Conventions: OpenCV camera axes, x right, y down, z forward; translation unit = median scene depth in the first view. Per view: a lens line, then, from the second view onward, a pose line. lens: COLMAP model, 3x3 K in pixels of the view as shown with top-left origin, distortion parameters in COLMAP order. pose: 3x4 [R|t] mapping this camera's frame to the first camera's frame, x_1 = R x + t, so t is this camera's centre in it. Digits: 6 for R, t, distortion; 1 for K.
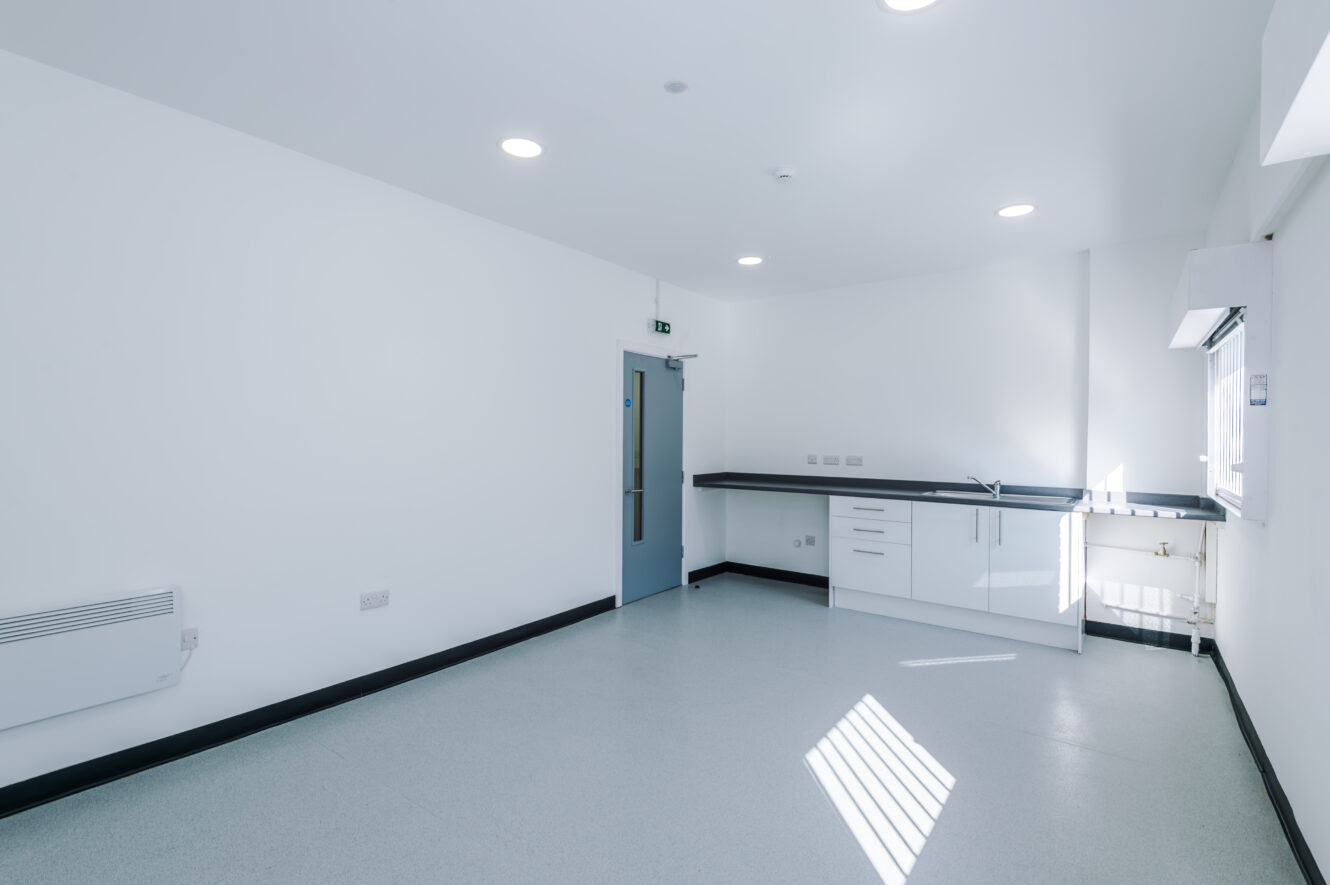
lens RADIAL K [[603.7, 0, 665.0], [0, 603.7, 442.5], [0, 0, 1]] dist [0.046299, -0.027381]
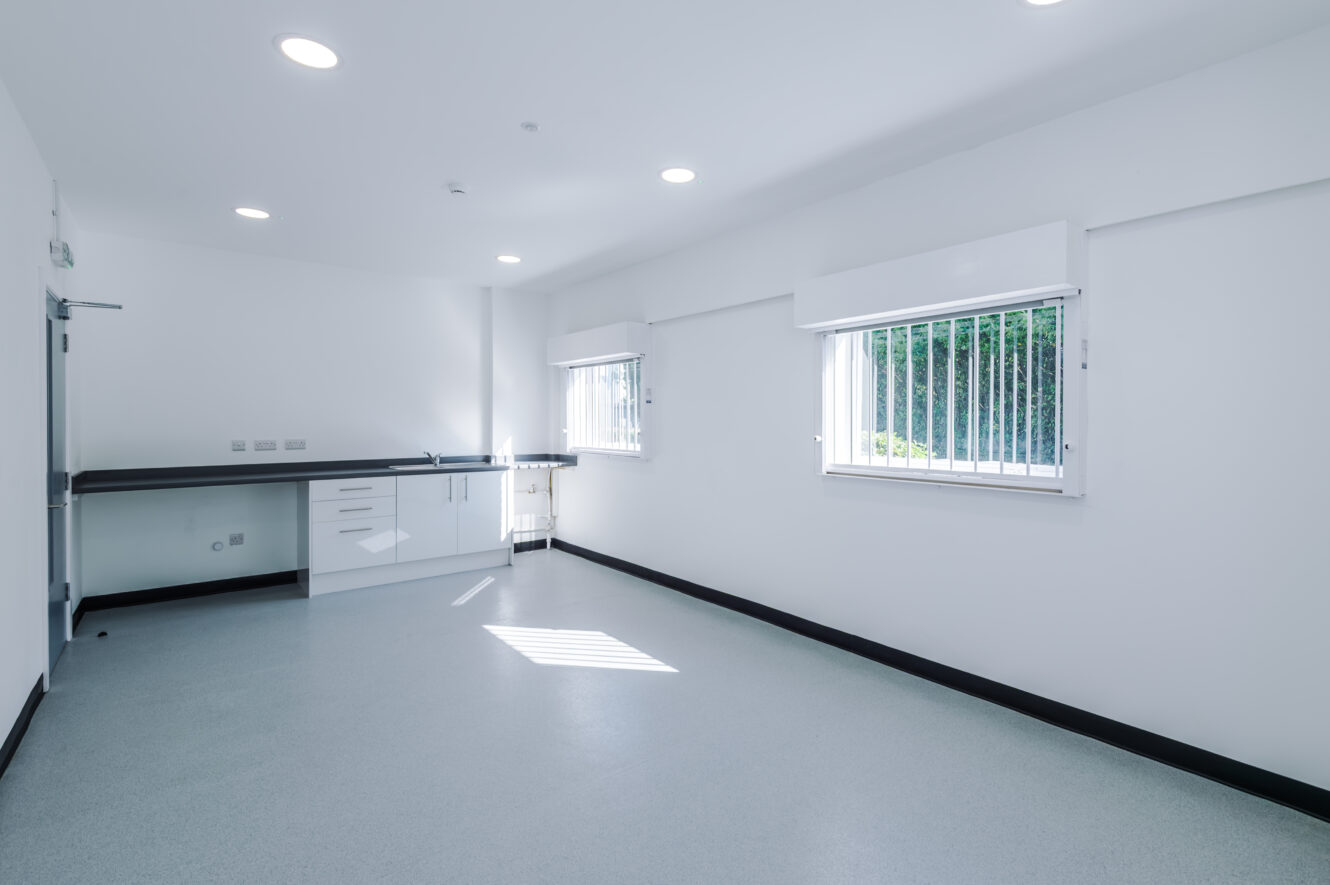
lens RADIAL K [[603.7, 0, 665.0], [0, 603.7, 442.5], [0, 0, 1]] dist [0.046299, -0.027381]
pose [[0.292239, -0.047499, 0.955165, -0.534181], [0.012390, 0.998870, 0.045882, -0.011945], [-0.956265, -0.001574, 0.292497, 0.204266]]
